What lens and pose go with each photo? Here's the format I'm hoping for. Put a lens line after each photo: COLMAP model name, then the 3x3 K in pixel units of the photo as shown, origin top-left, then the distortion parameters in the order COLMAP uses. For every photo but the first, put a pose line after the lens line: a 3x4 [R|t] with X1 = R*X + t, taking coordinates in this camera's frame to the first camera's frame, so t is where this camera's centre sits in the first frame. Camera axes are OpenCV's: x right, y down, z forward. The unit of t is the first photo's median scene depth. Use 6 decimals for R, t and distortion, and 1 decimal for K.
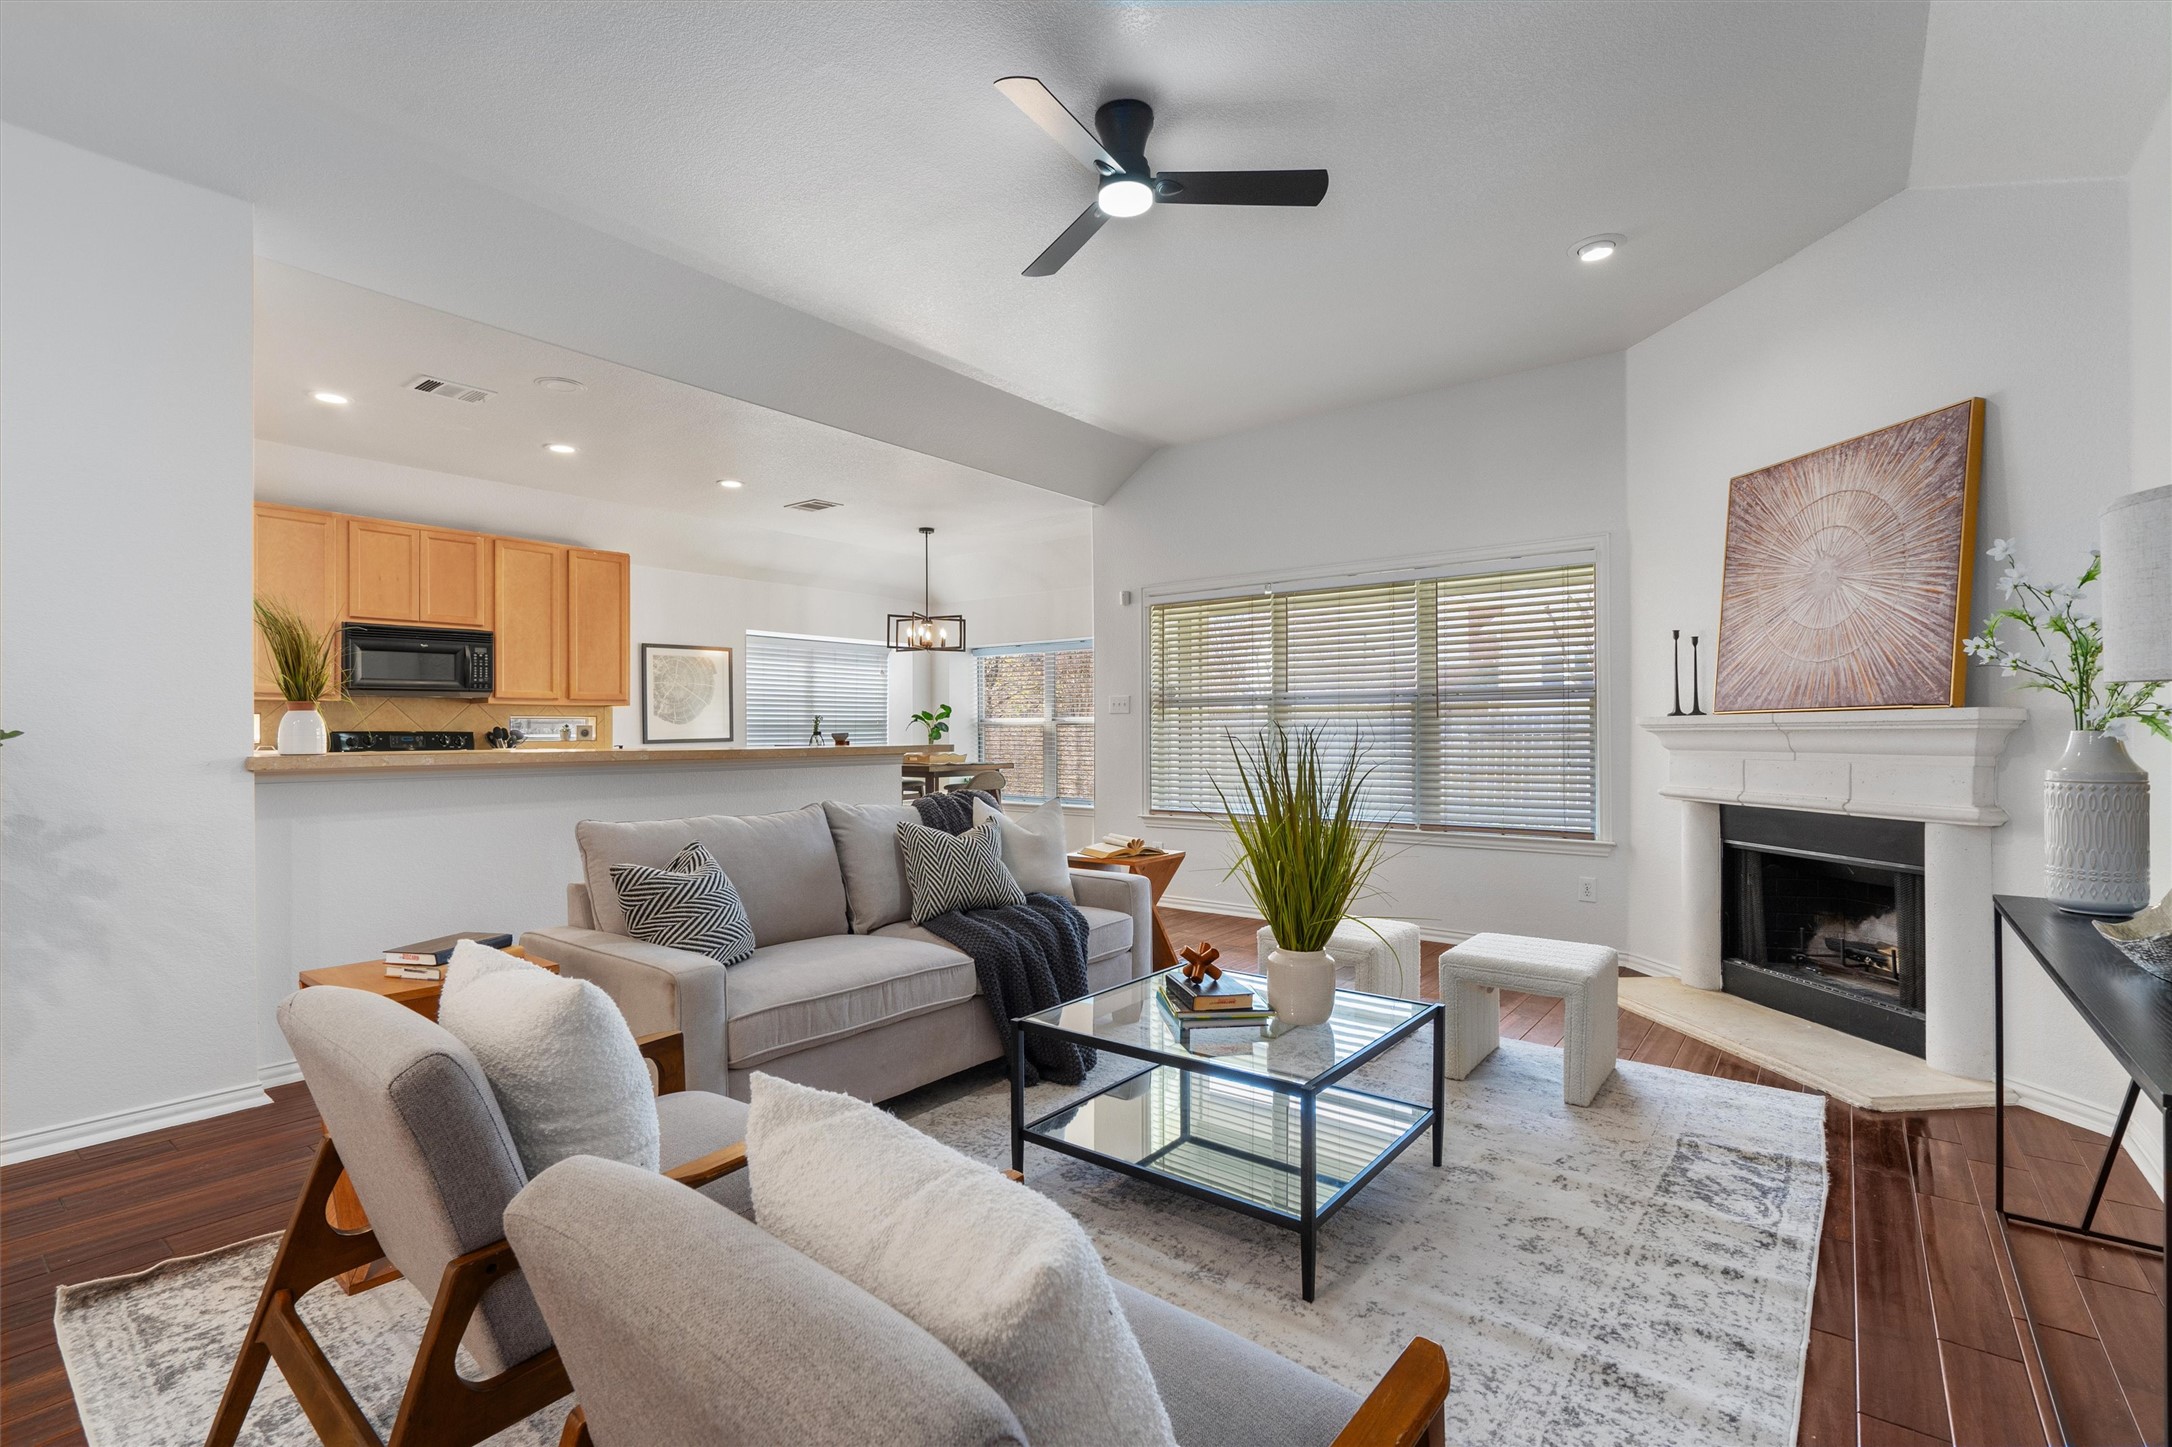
lens RADIAL K [[984.6, 0, 1086.0], [0, 984.6, 723.5], [0, 0, 1]] dist [-0.000218, -0.000094]
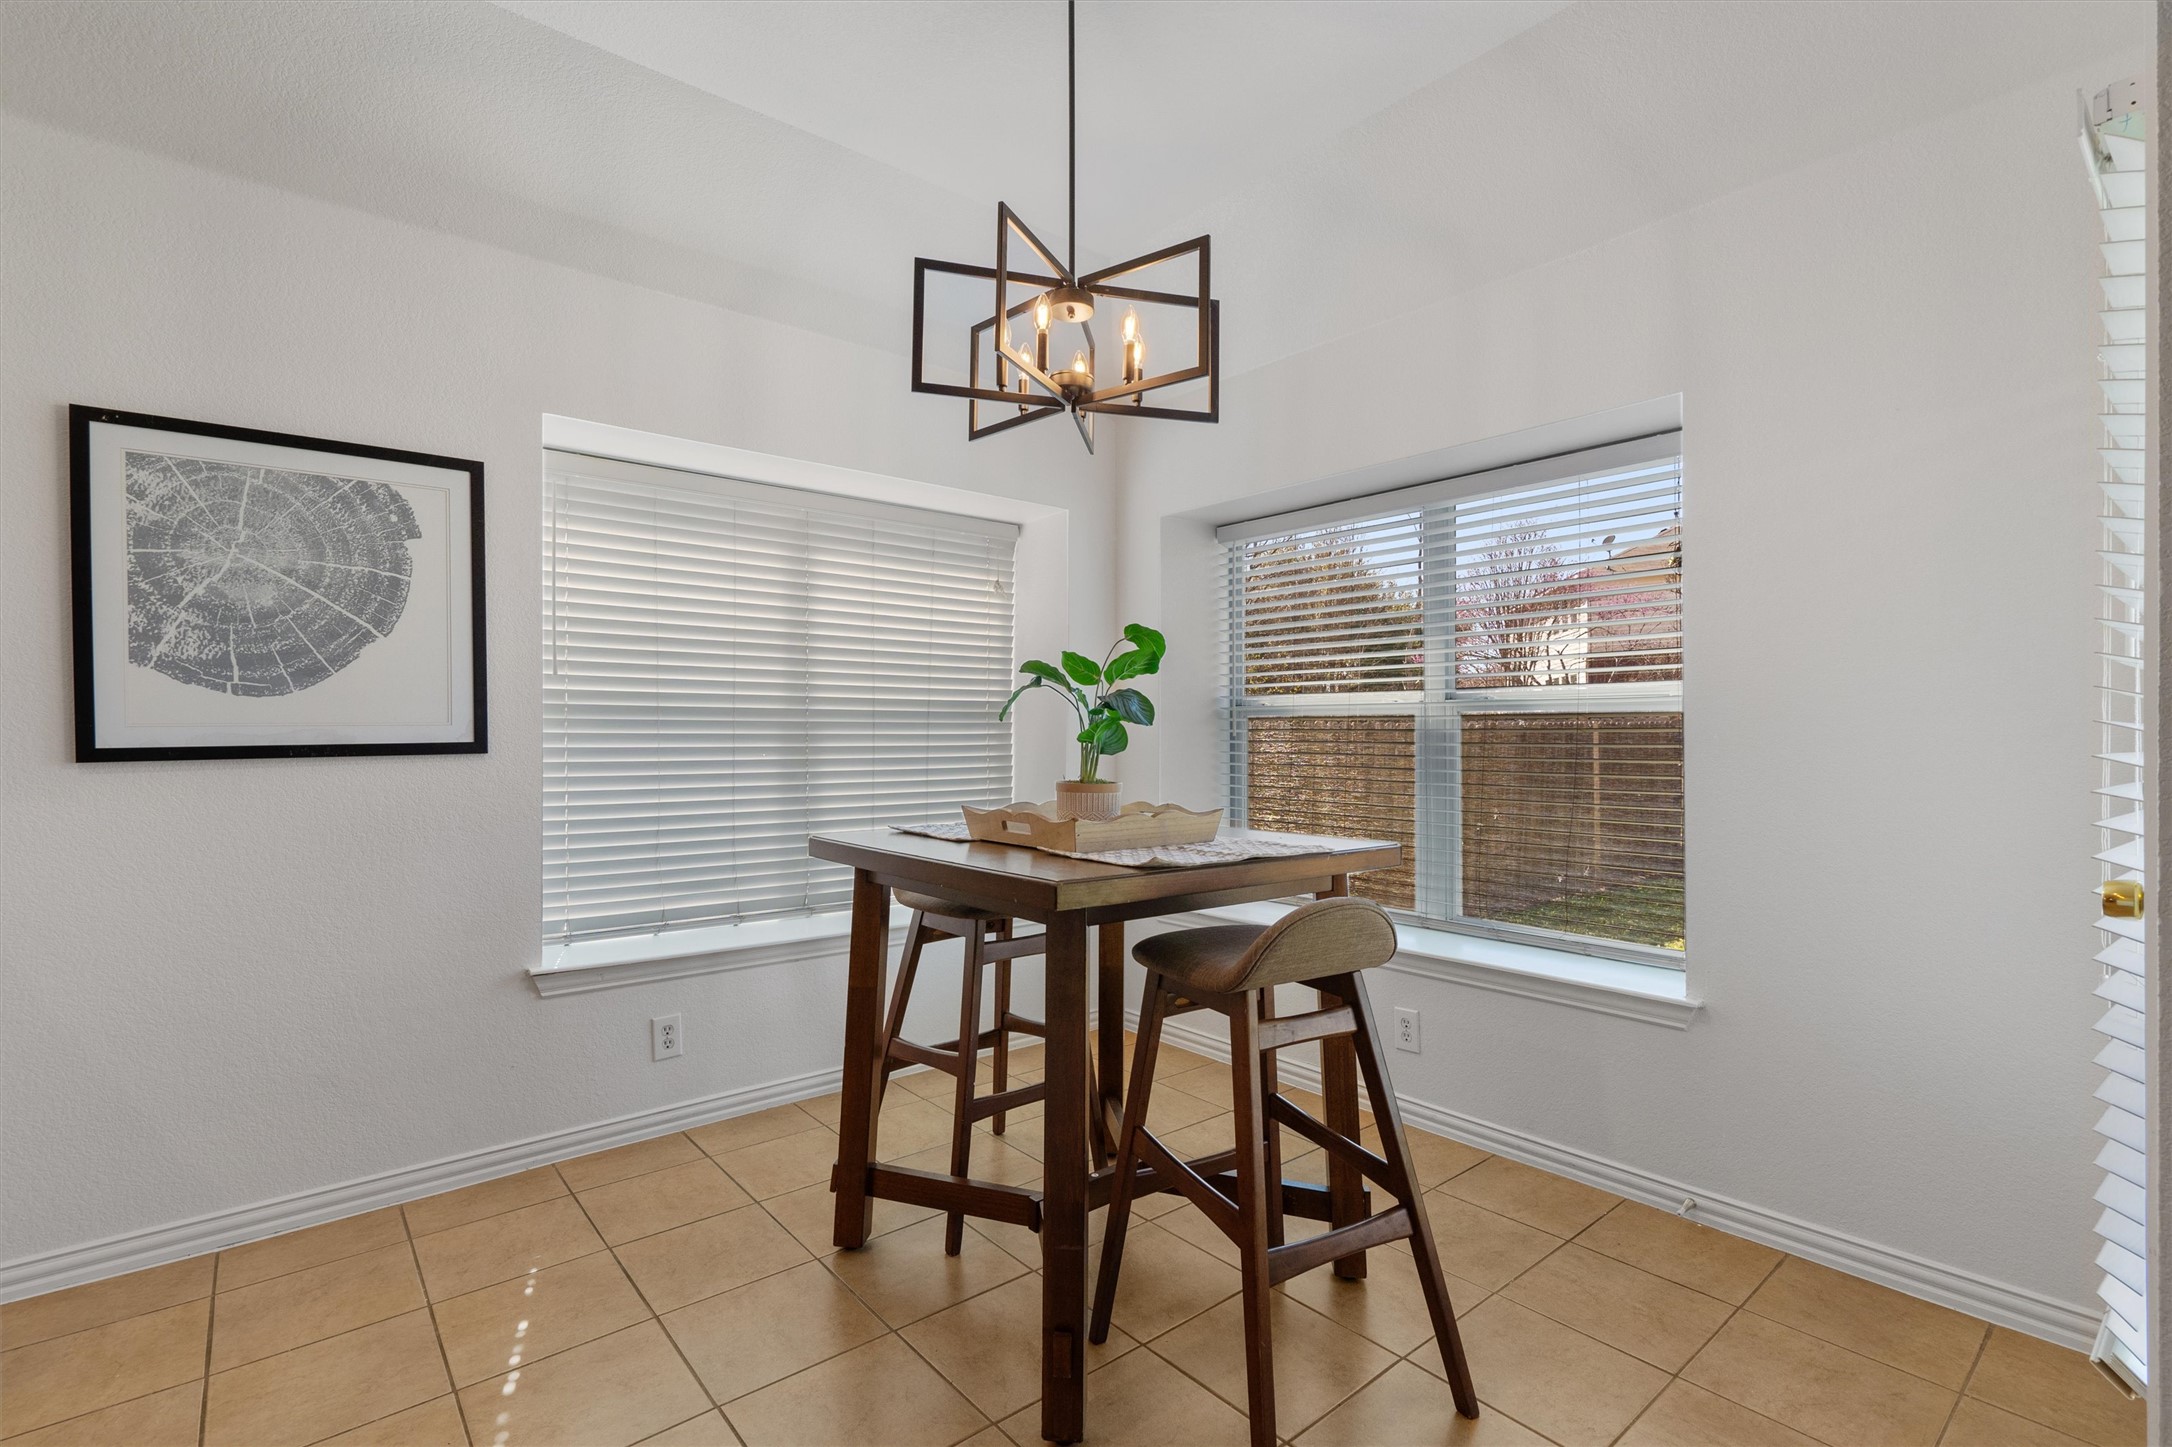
lens RADIAL K [[984.6, 0, 1086.0], [0, 984.6, 723.5], [0, 0, 1]] dist [-0.000218, -0.000094]
pose [[0.977143, 0.001592, -0.212575, -0.102193], [-0.002349, 0.999992, -0.003312, 0.009247], [0.212568, 0.003736, 0.977139, 0.746485]]
